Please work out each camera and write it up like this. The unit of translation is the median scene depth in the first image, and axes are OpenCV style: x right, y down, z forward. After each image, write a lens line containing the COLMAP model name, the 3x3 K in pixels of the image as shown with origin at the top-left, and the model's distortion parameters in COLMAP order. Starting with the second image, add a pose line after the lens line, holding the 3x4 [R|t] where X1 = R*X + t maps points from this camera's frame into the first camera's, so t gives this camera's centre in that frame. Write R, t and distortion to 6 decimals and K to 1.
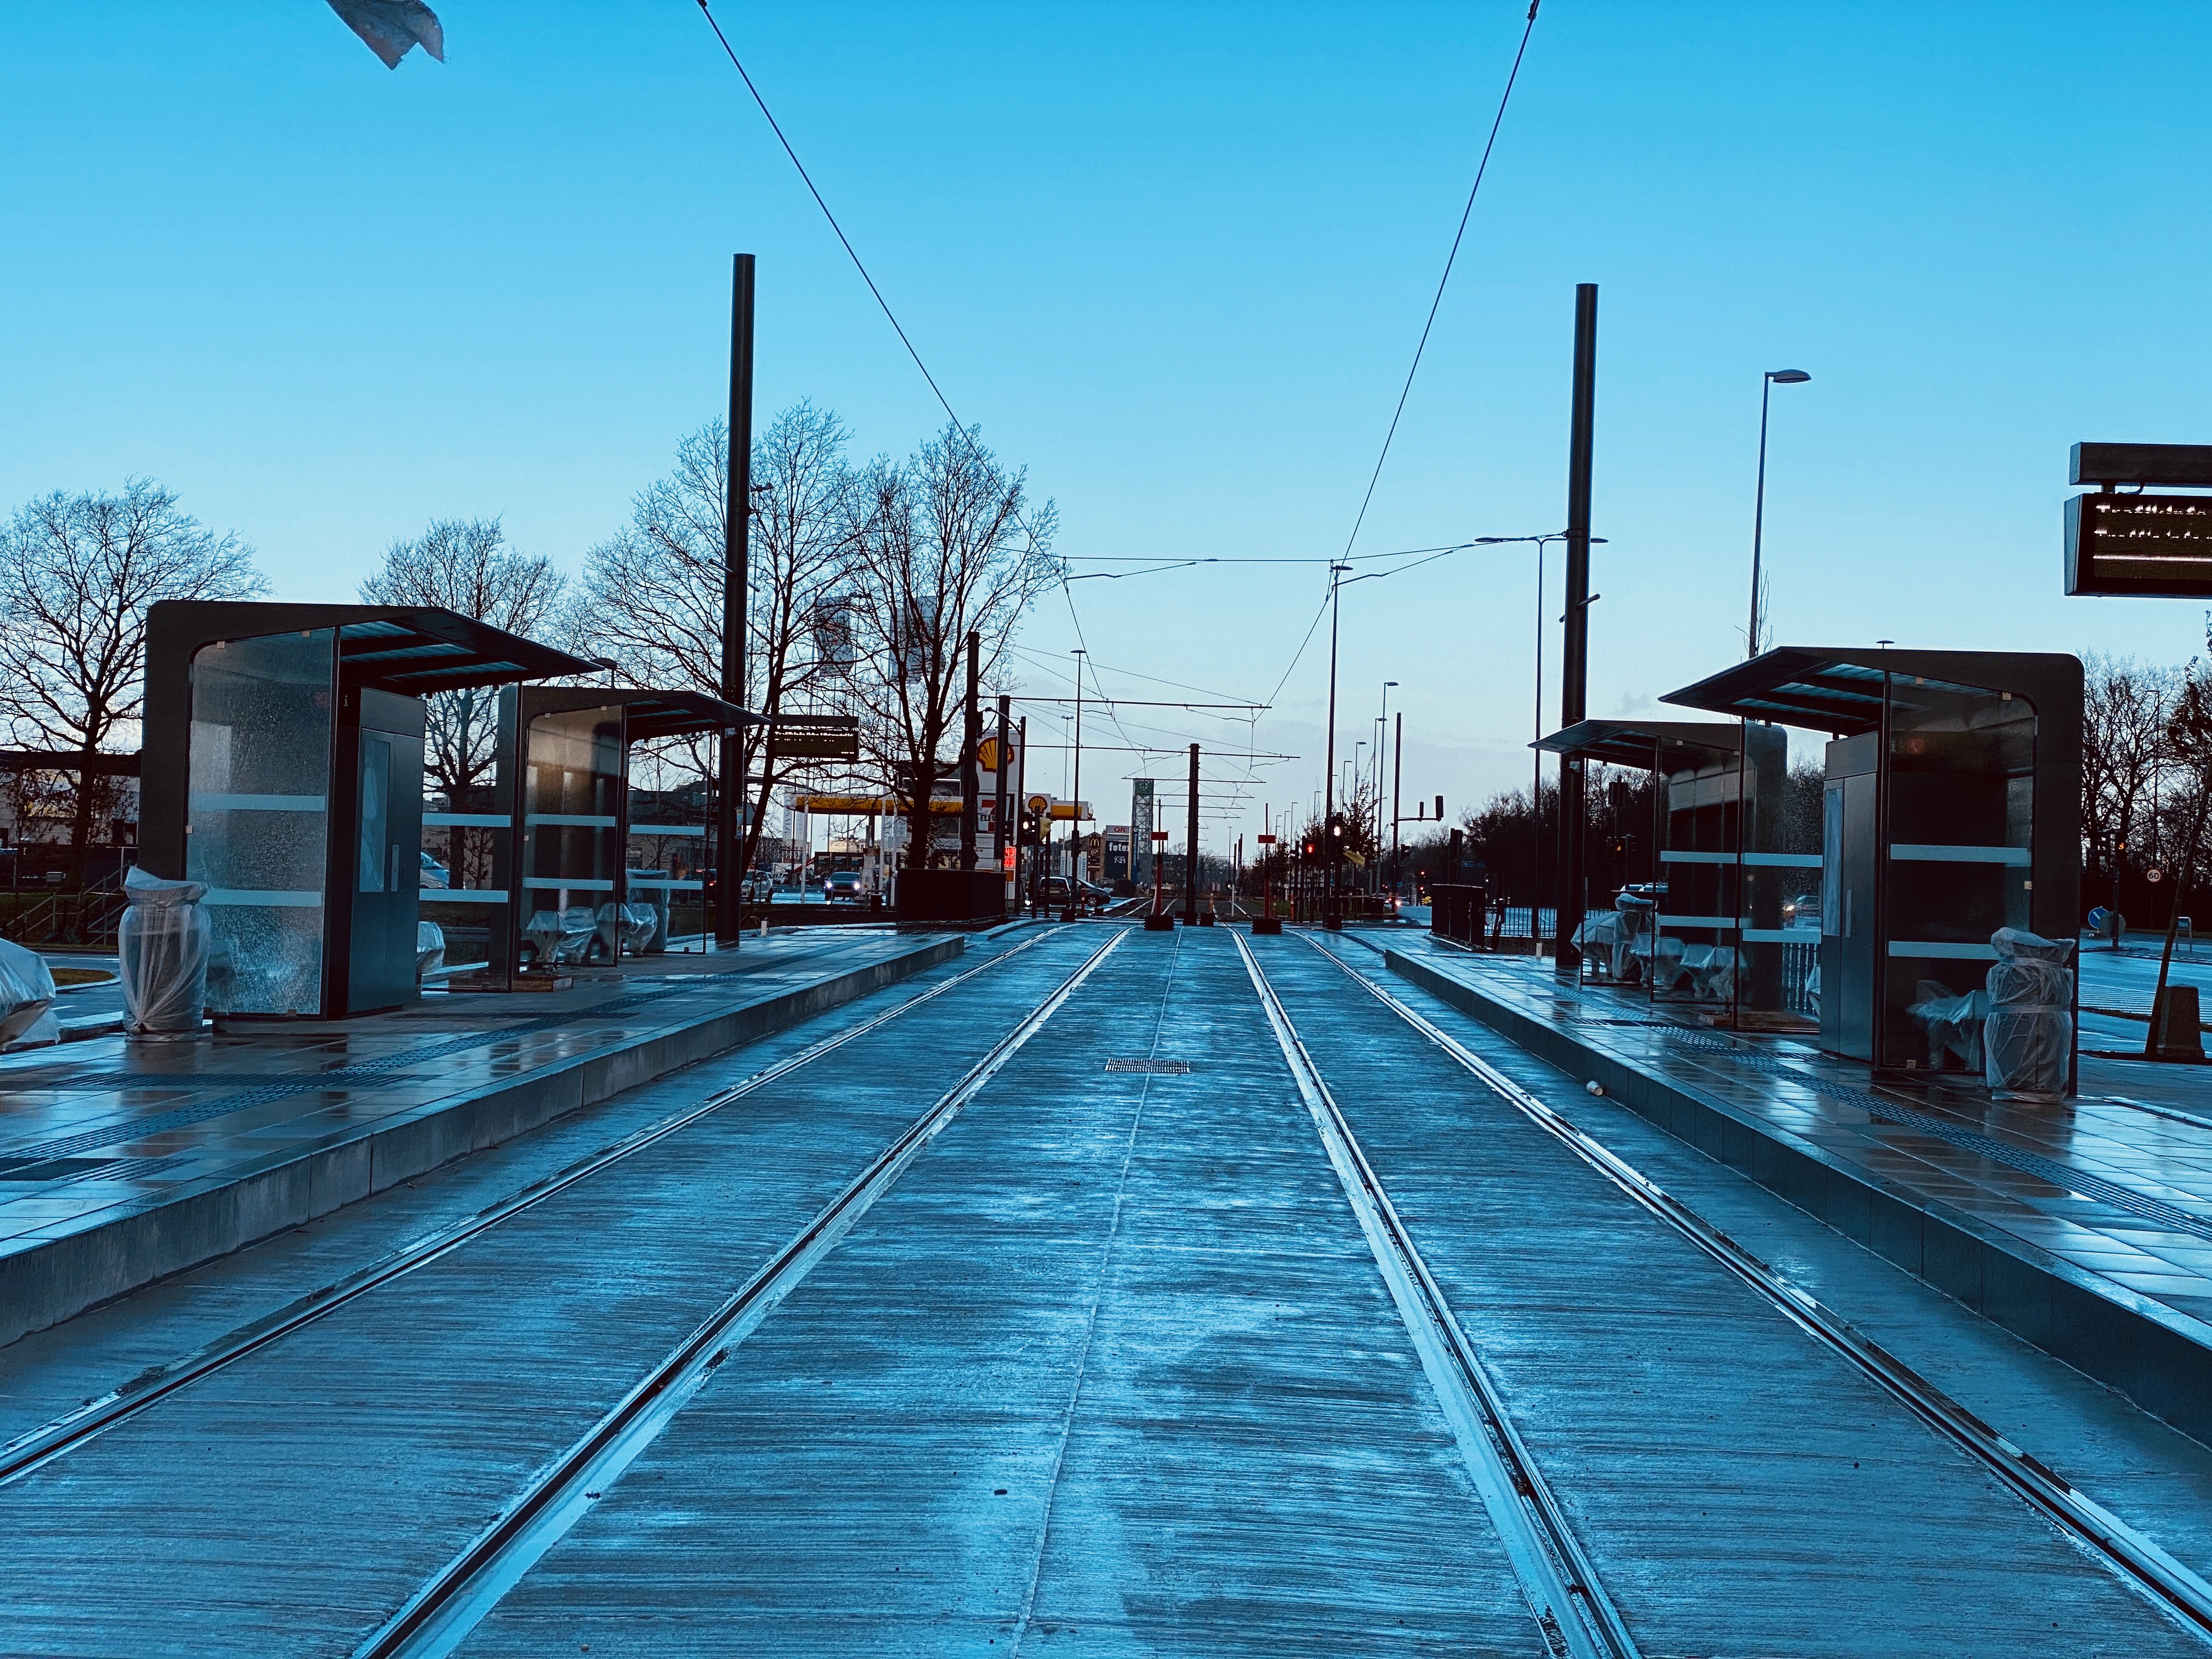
lens RADIAL K [[3277.4, 0, 1103.9], [0, 3277.4, 826.7], [0, 0, 1]] dist [0.114266, 0.000000]
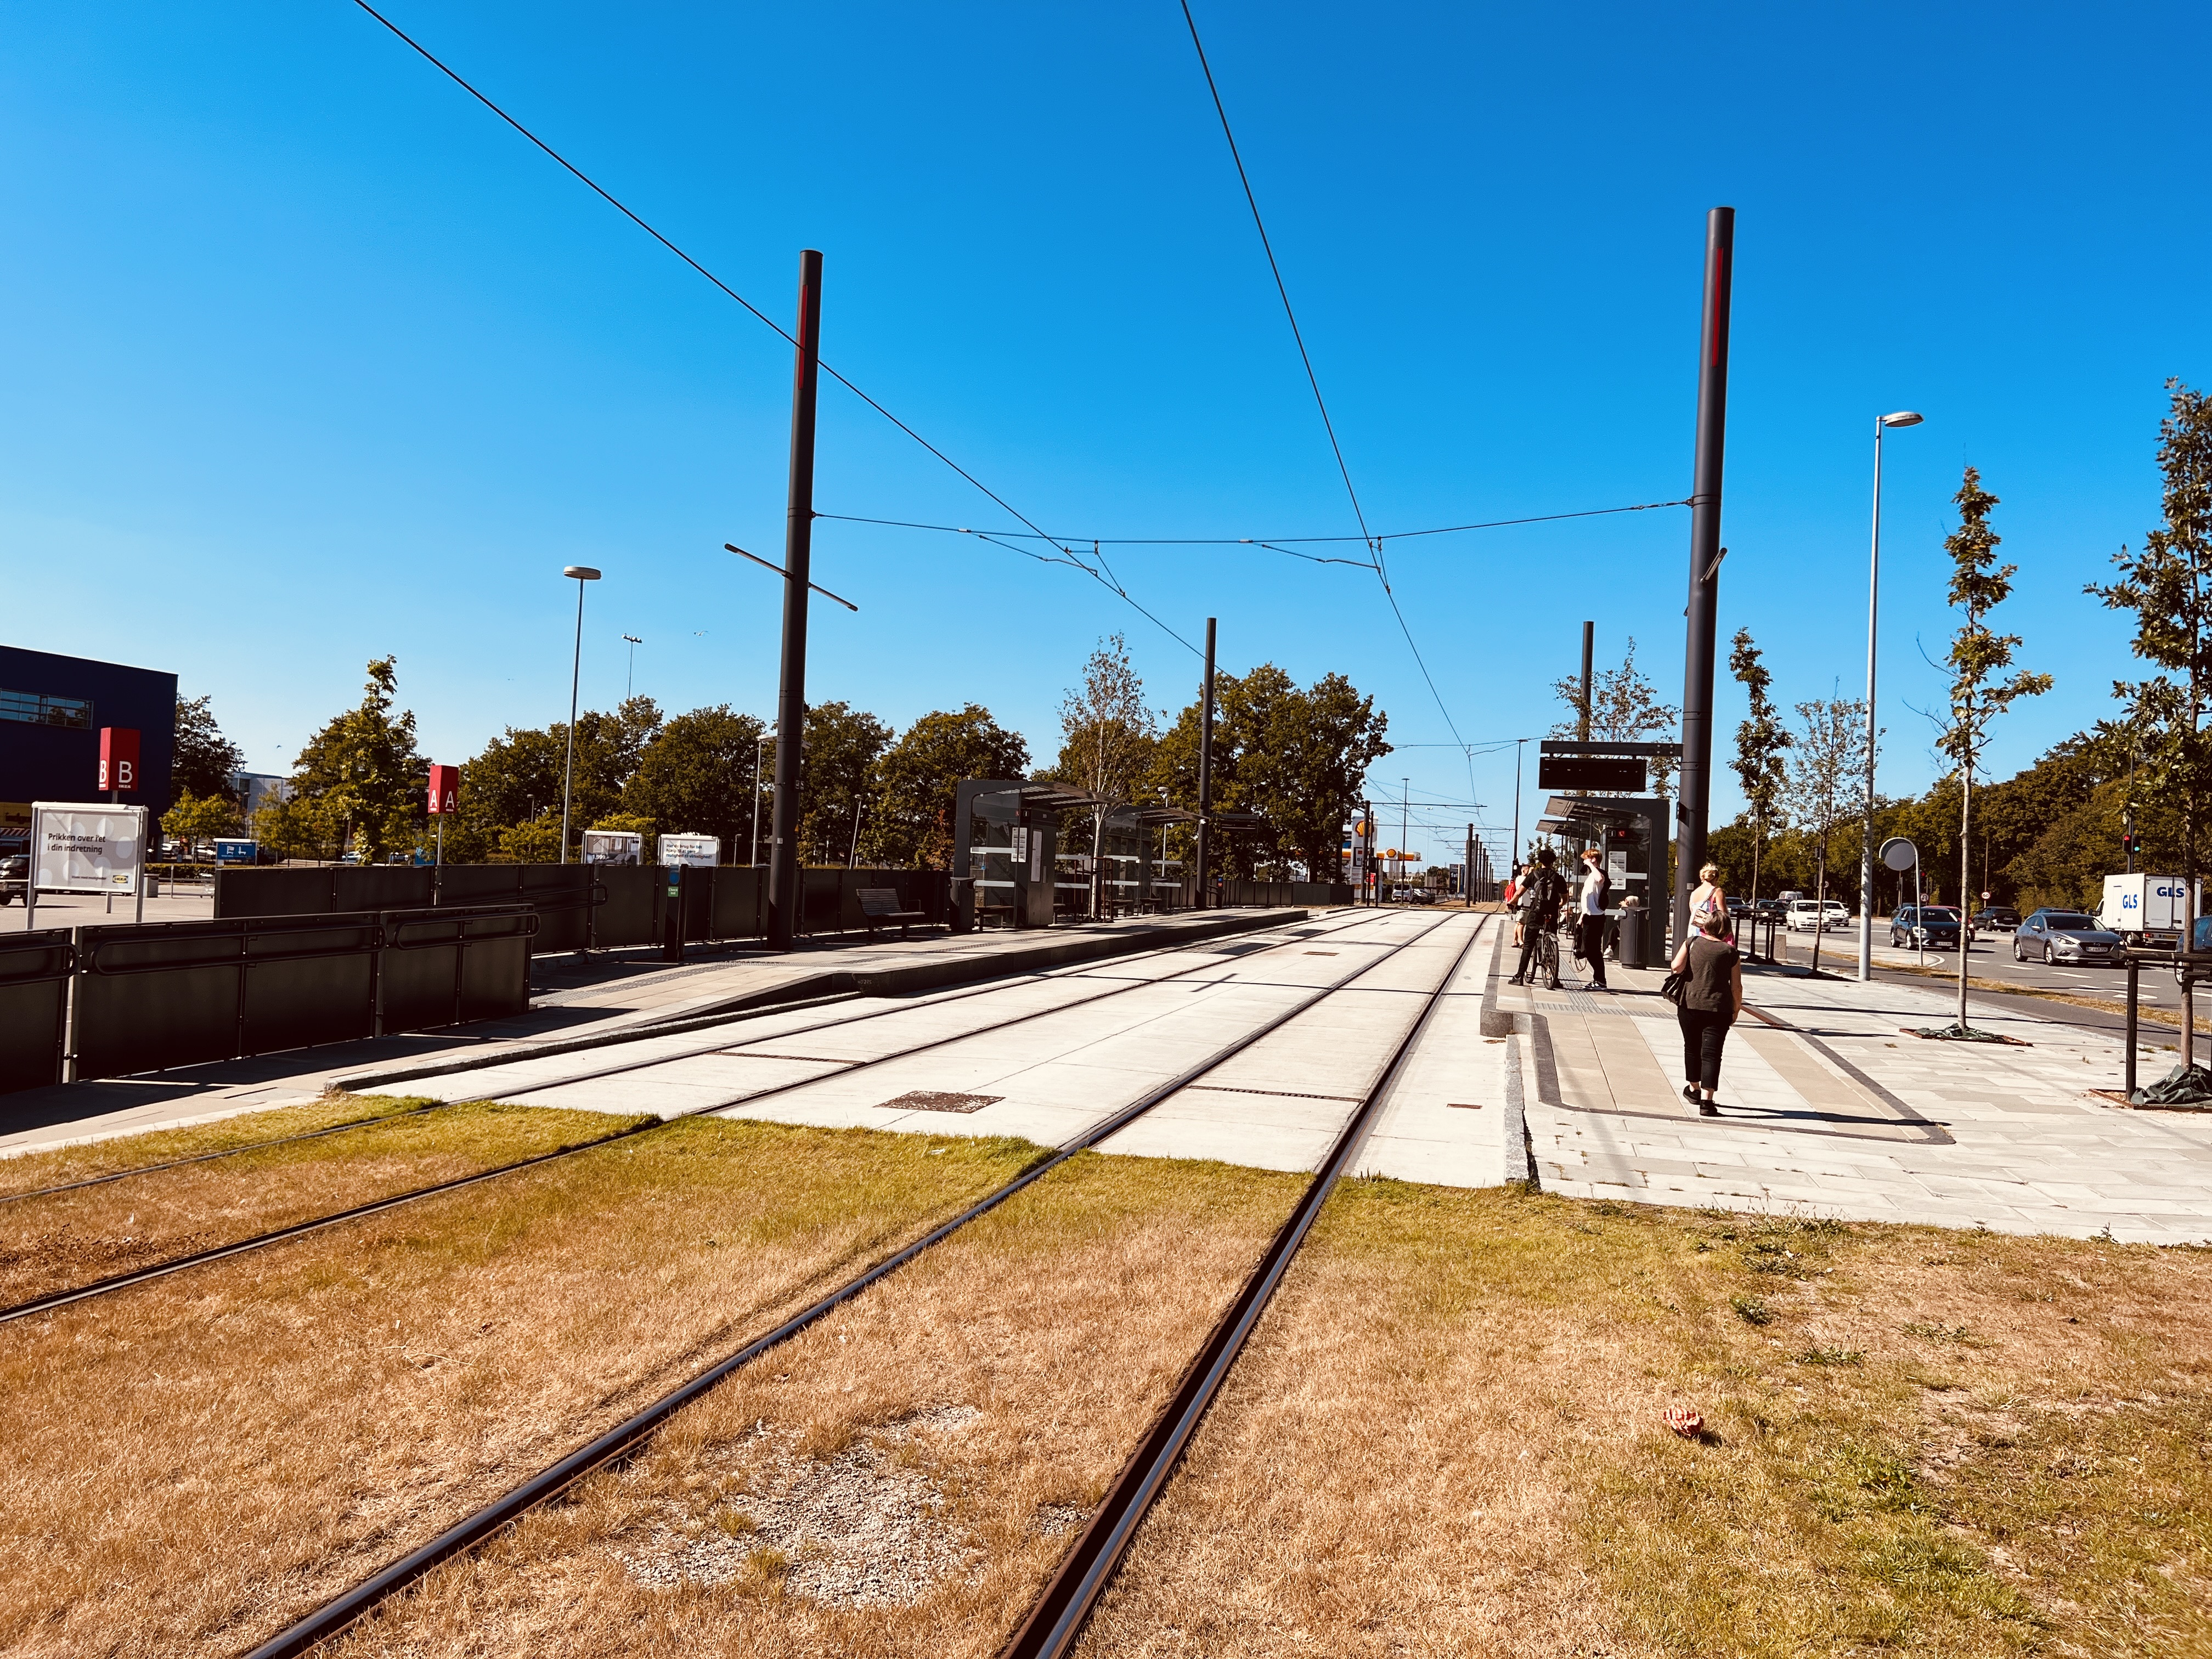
lens RADIAL K [[1662.8, 0, 1108.8], [0, 1662.8, 833.1], [0, 0, 1]] dist [0.061168, -0.050139]
pose [[0.978575, 0.007104, -0.205769, 0.124134], [-0.011065, 0.999775, -0.018105, 0.002475], [0.205594, 0.019993, 0.978433, -0.344611]]
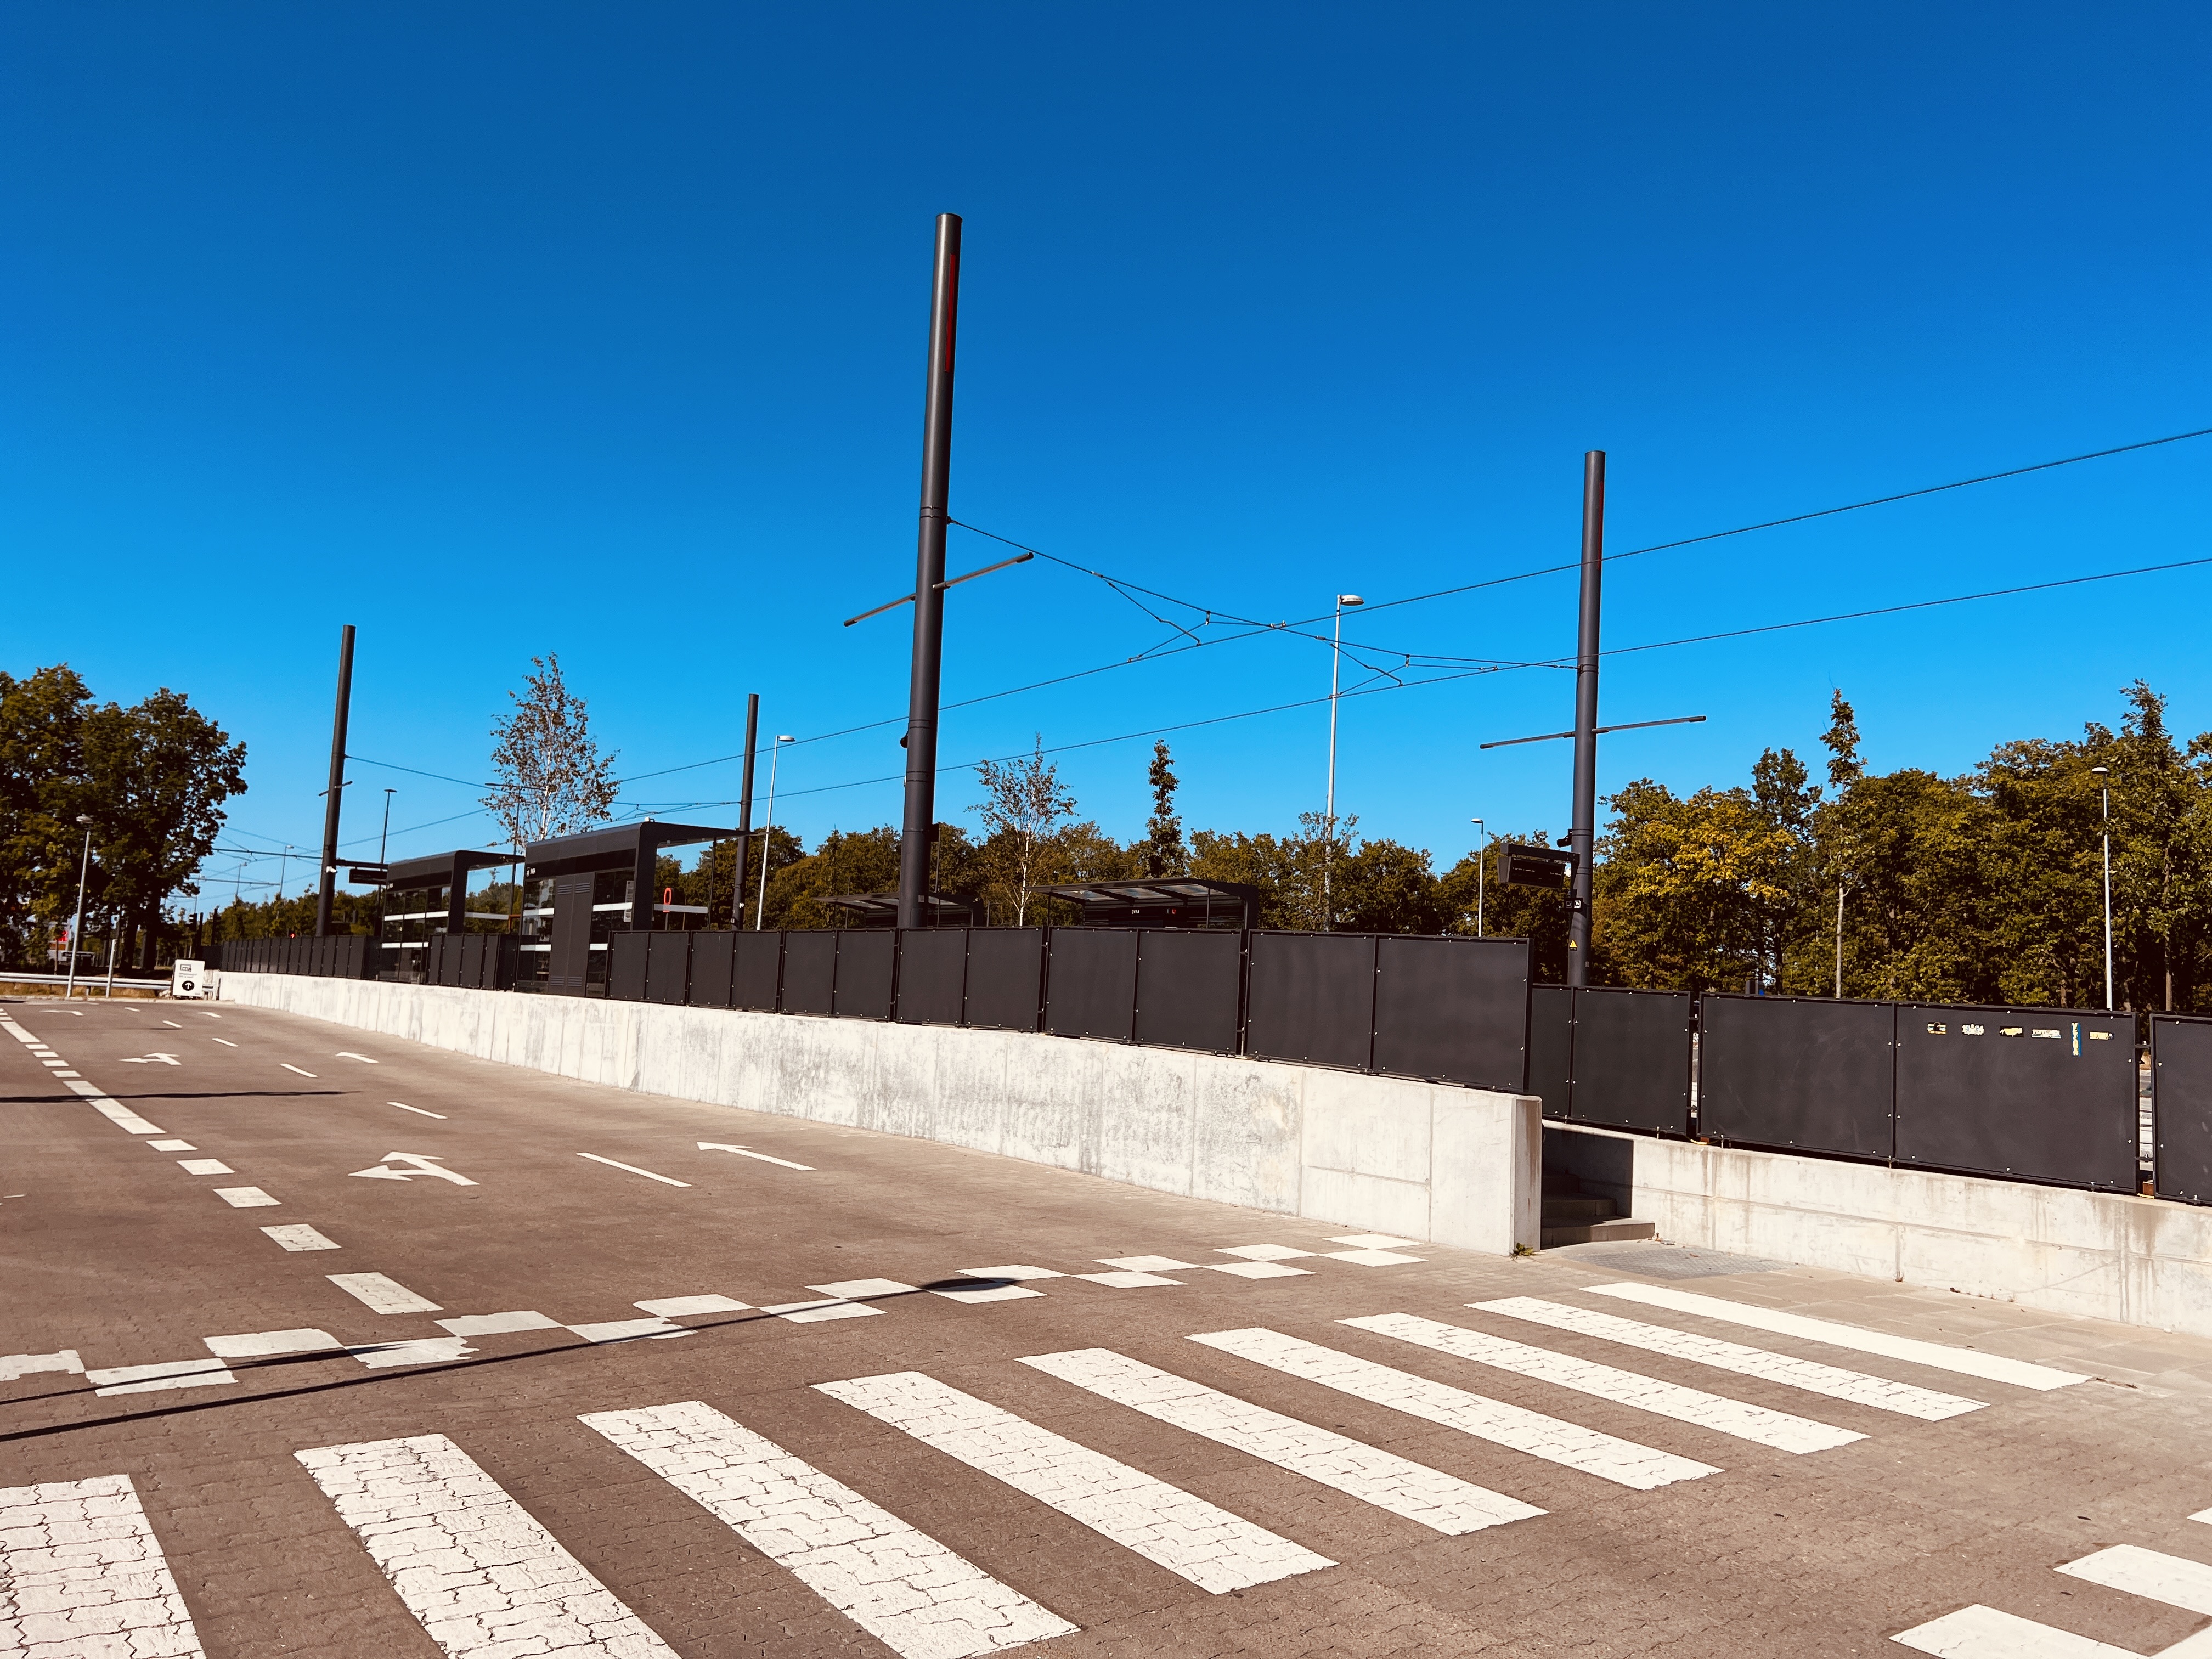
lens RADIAL K [[1662.8, 0, 1121.5], [0, 1662.8, 826.1], [0, 0, 1]] dist [0.061168, -0.050139]
pose [[0.792467, 0.074049, 0.605402, -0.679565], [-0.032273, 0.996303, -0.079616, 0.017509], [-0.609060, 0.043555, 0.791928, -0.137060]]
